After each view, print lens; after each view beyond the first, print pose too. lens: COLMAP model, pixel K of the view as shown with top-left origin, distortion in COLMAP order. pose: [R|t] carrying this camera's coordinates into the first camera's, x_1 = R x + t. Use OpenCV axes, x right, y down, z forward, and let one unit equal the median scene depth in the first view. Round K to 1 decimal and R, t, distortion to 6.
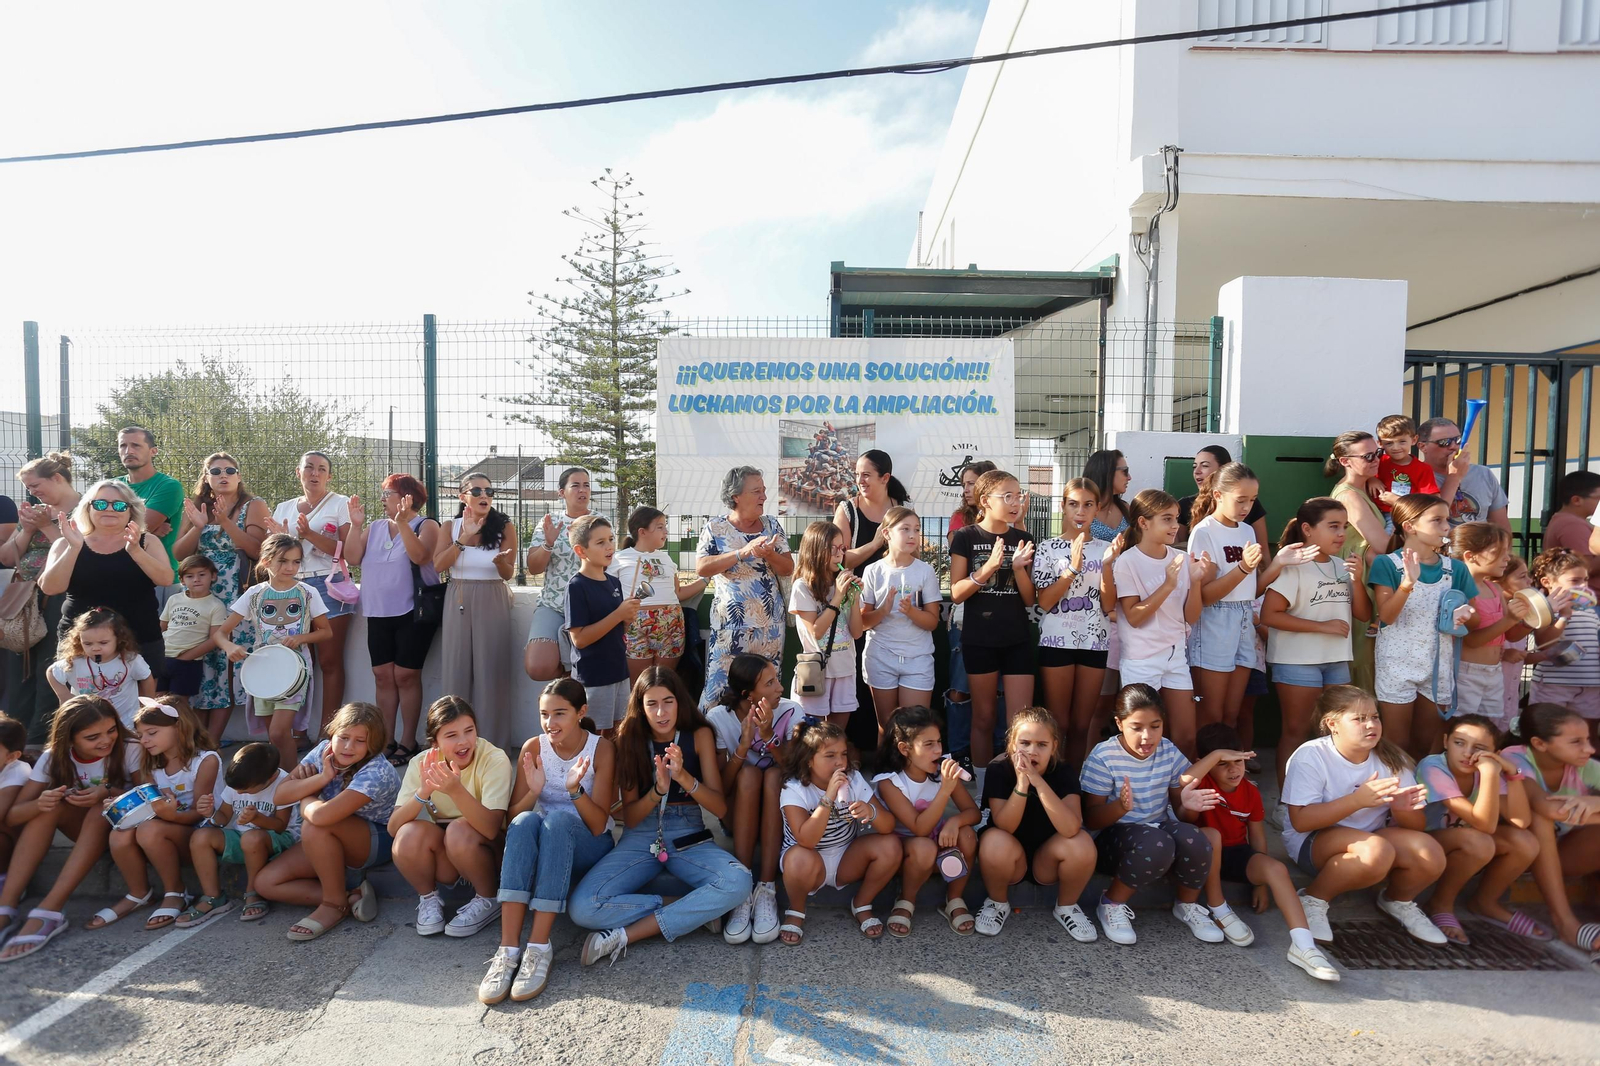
lens RADIAL K [[791.2, 0, 803.7], [0, 791.2, 544.1], [0, 0, 1]] dist [-0.084559, 0.044693]
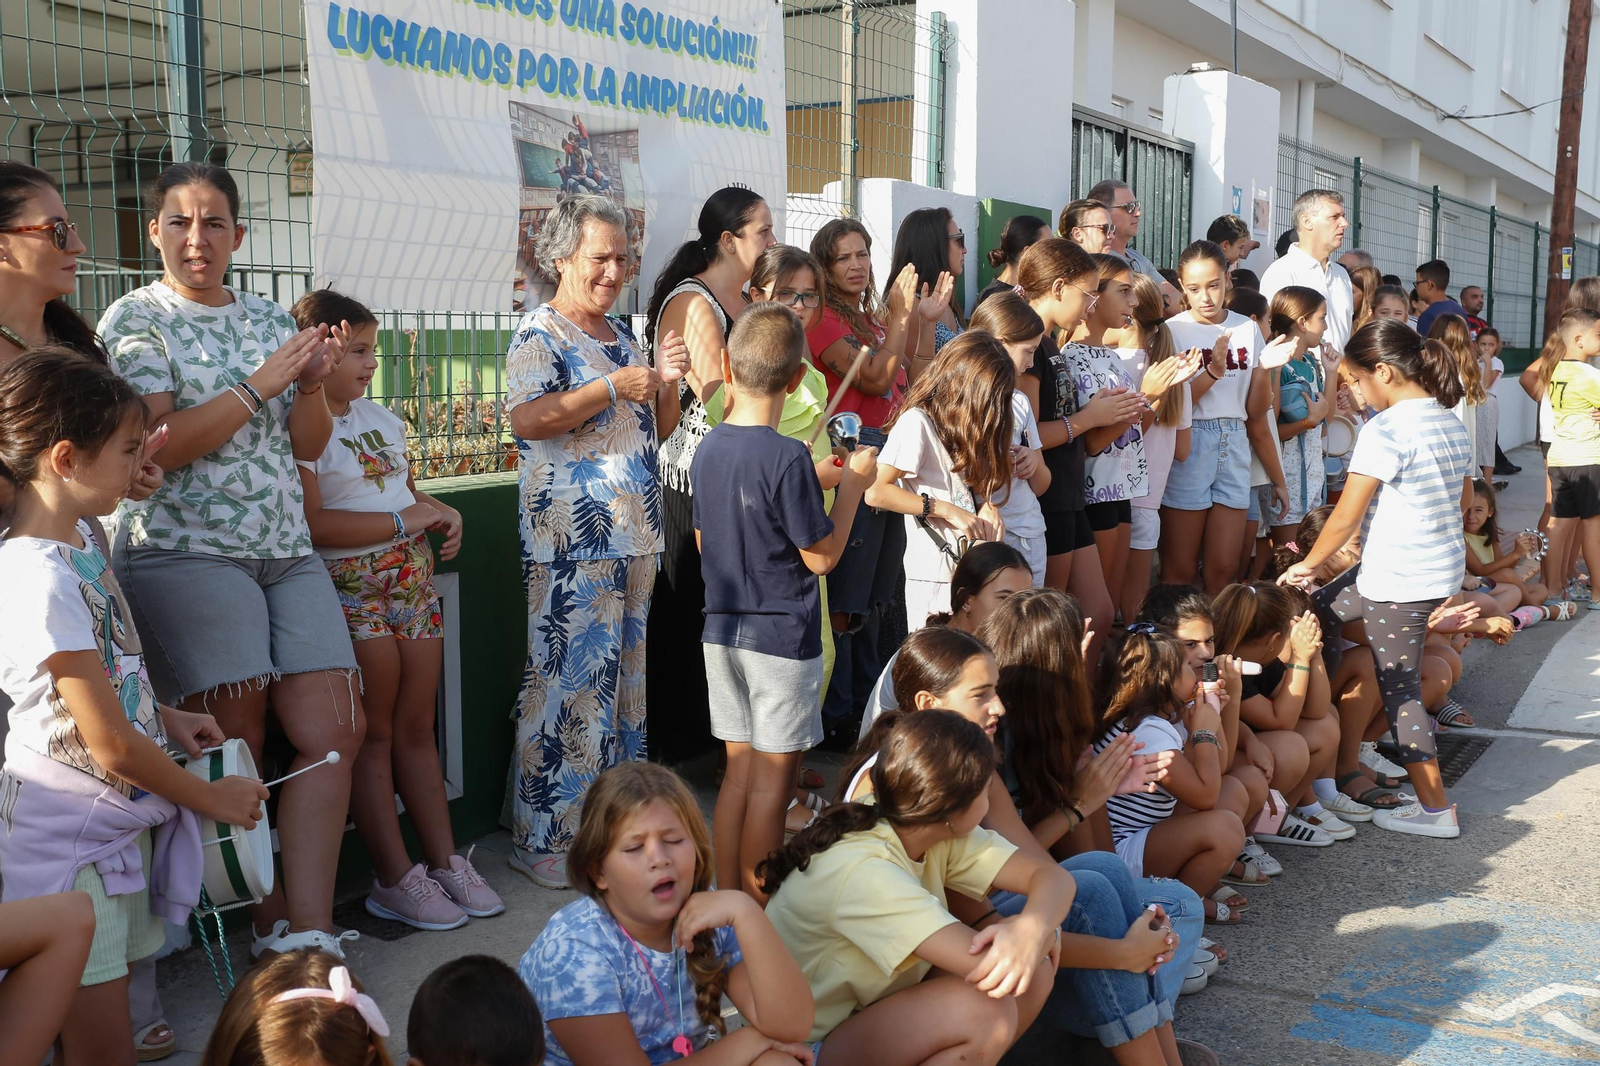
lens RADIAL K [[1704.6, 0, 800.0], [0, 1704.6, 533.0], [0, 0, 1]] dist [0.045932, 0.036964]
pose [[0.497835, -0.105649, 0.860813, -0.829099], [0.037068, 0.994238, 0.100586, -0.001628], [-0.866479, -0.018167, 0.498883, 0.354205]]
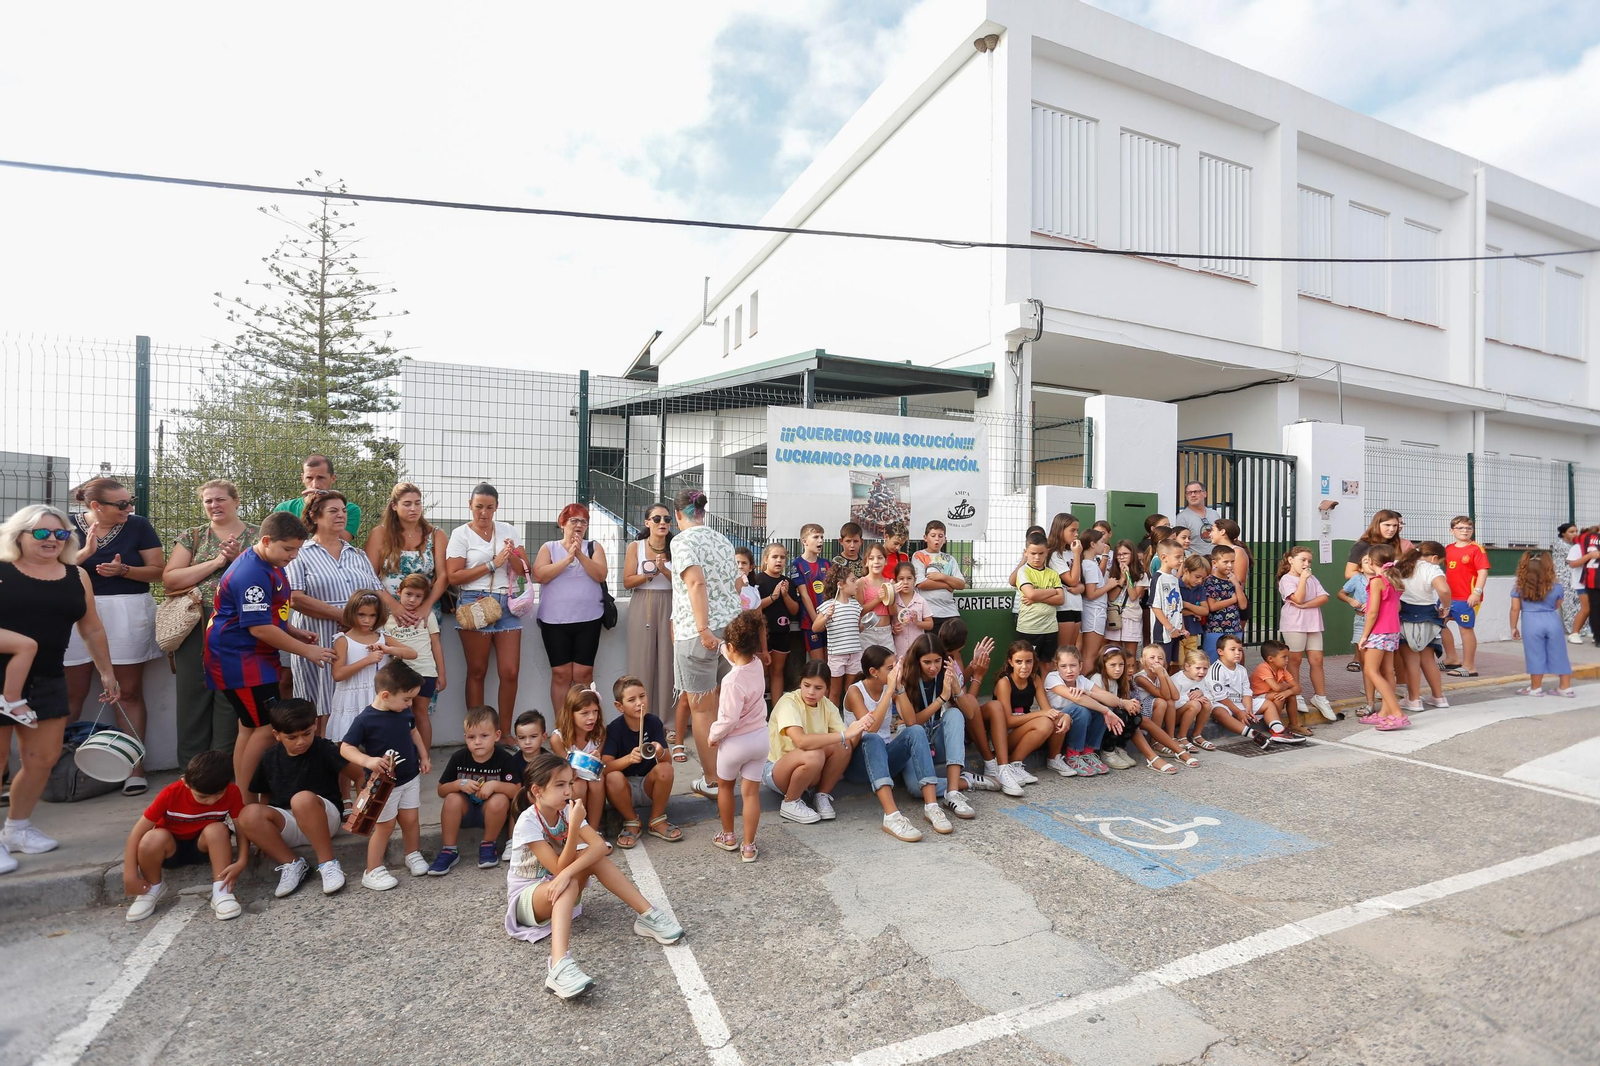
lens RADIAL K [[772.9, 0, 803.8], [0, 772.9, 543.4], [0, 0, 1]] dist [-0.082566, 0.039593]
pose [[0.910341, -0.001688, 0.413856, -0.670436], [0.018616, 0.999147, -0.036872, 0.019924], [-0.413441, 0.041271, 0.909595, -0.203050]]
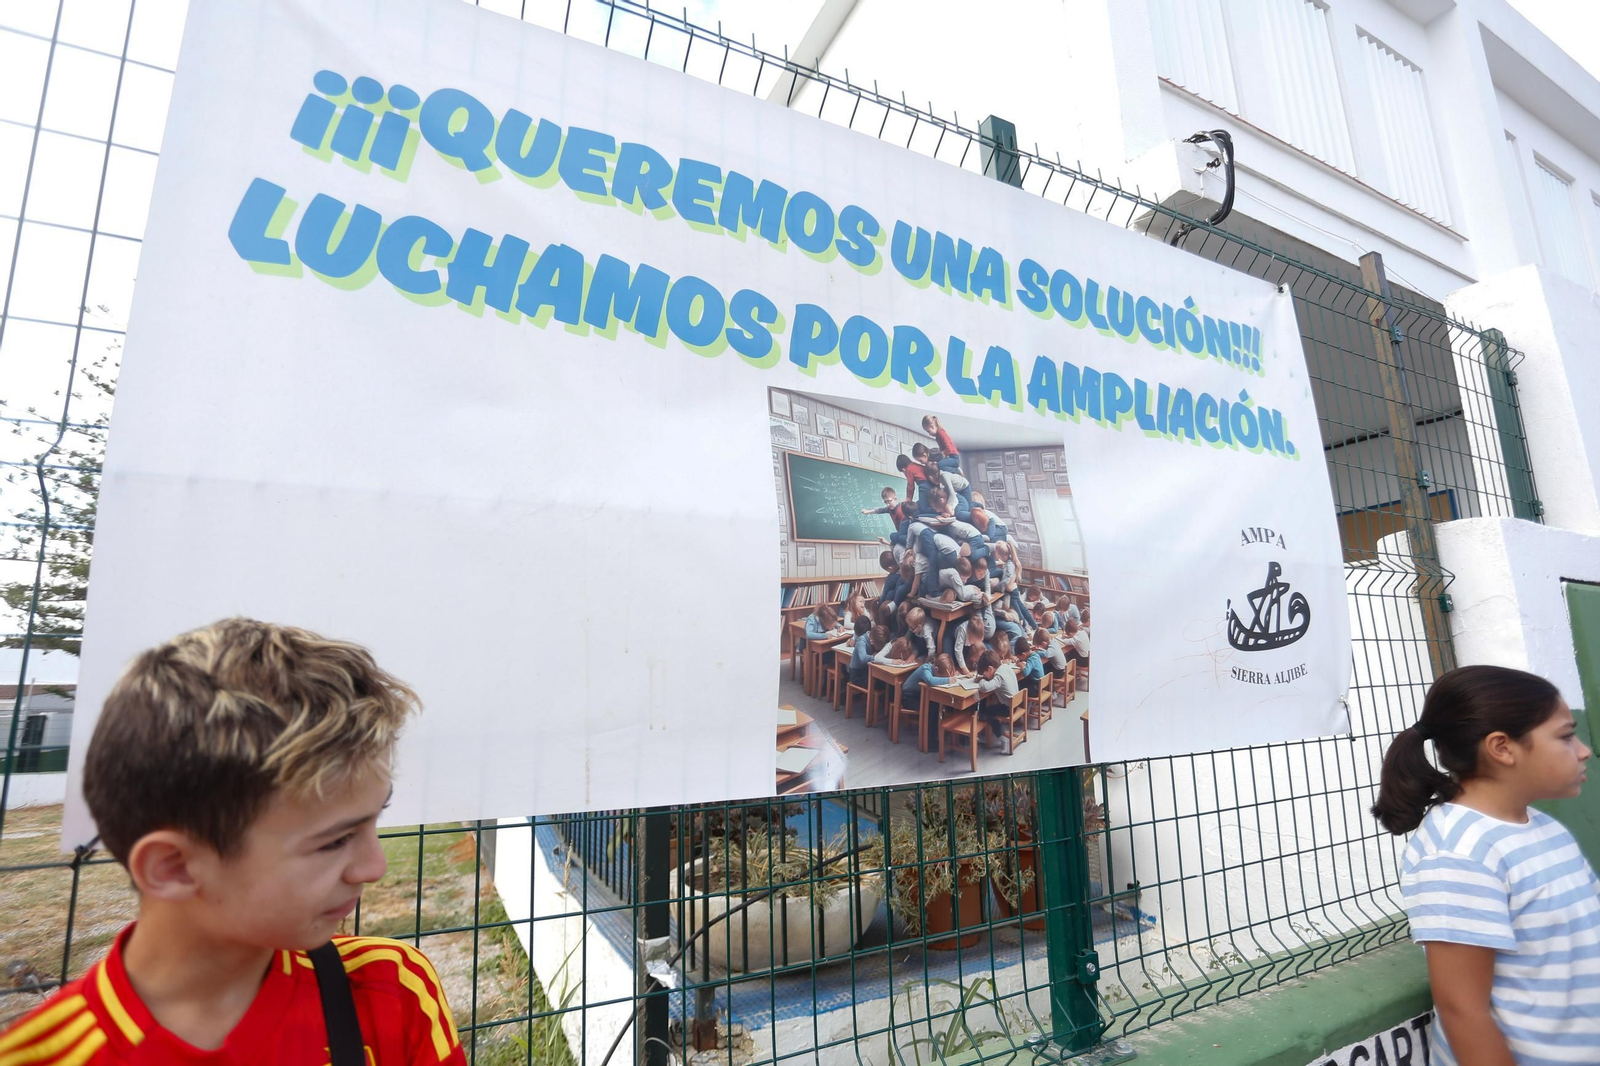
lens RADIAL K [[772.9, 0, 803.8], [0, 772.9, 543.4], [0, 0, 1]] dist [-0.082566, 0.039593]
pose [[0.880109, 0.058860, 0.471109, -0.130487], [0.054551, 0.973177, -0.223497, -0.056698], [-0.471627, 0.222401, 0.853291, 0.804128]]
